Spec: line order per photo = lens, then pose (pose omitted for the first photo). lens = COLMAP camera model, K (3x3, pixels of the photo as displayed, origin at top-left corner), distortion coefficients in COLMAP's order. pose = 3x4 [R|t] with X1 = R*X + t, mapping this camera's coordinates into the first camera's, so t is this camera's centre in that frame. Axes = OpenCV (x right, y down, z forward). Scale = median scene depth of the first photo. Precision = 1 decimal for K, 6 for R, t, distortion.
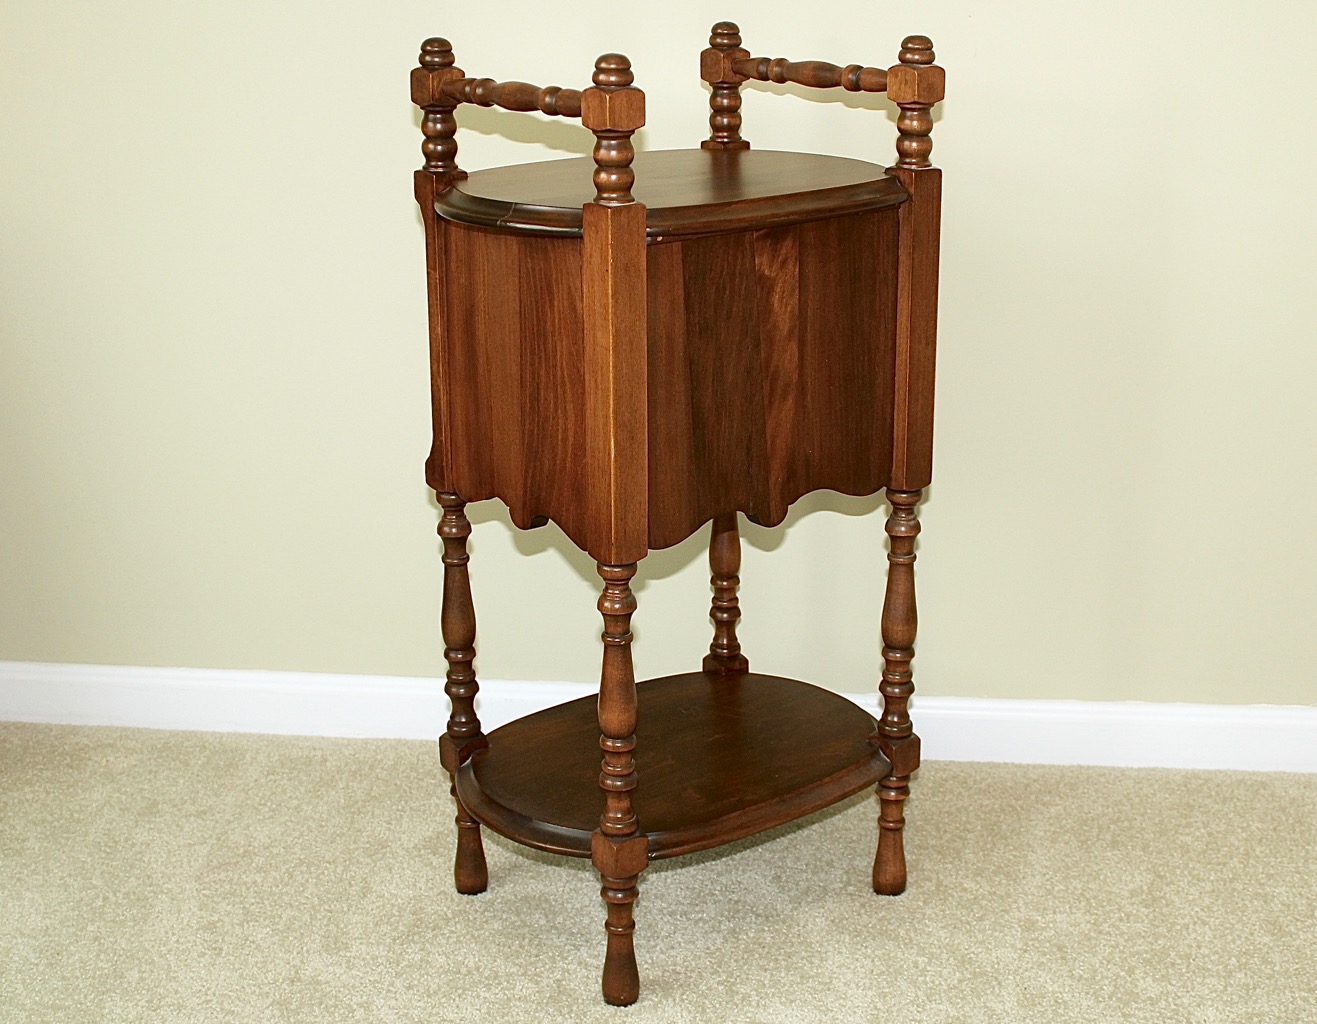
lens RADIAL K [[1919.7, 0, 664.3], [0, 1919.7, 459.5], [0, 0, 1]] dist [-0.100369, 0.092190]
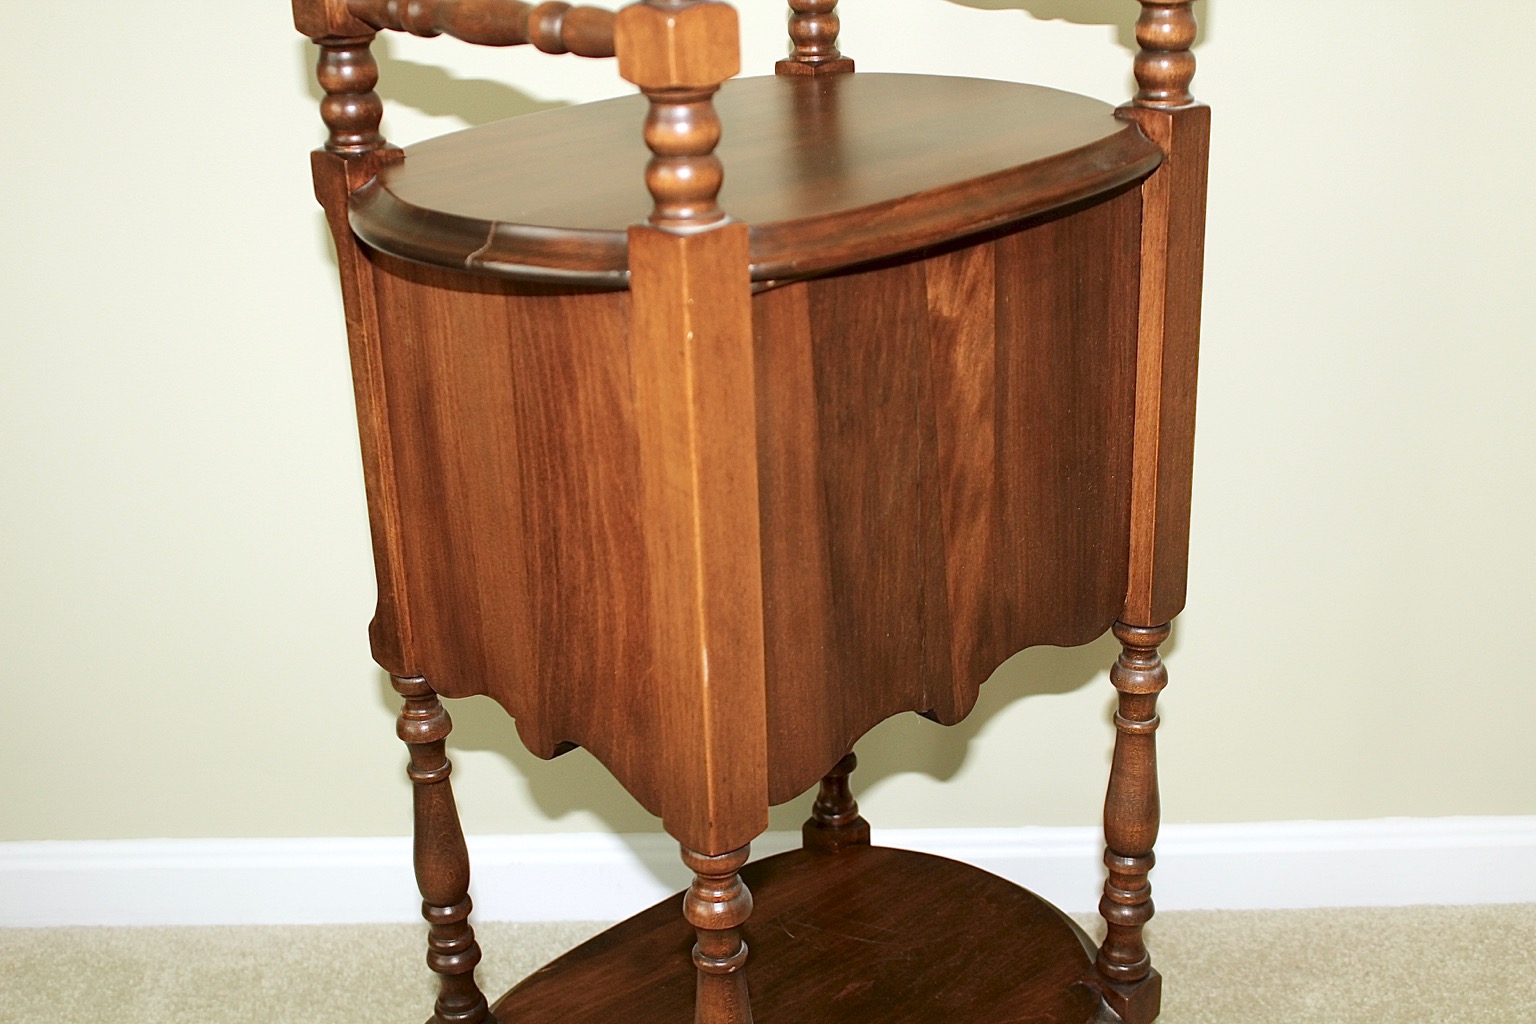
lens RADIAL K [[1929.2, 0, 768.0], [0, 1929.2, 512.0], [0, 0, 1]] dist [-0.076430, 0.090320]
pose [[0.995880, -0.060193, 0.067819, -0.038420], [0.053213, 0.993524, 0.100394, -0.091575], [-0.073423, -0.096371, 0.992634, 0.398219]]
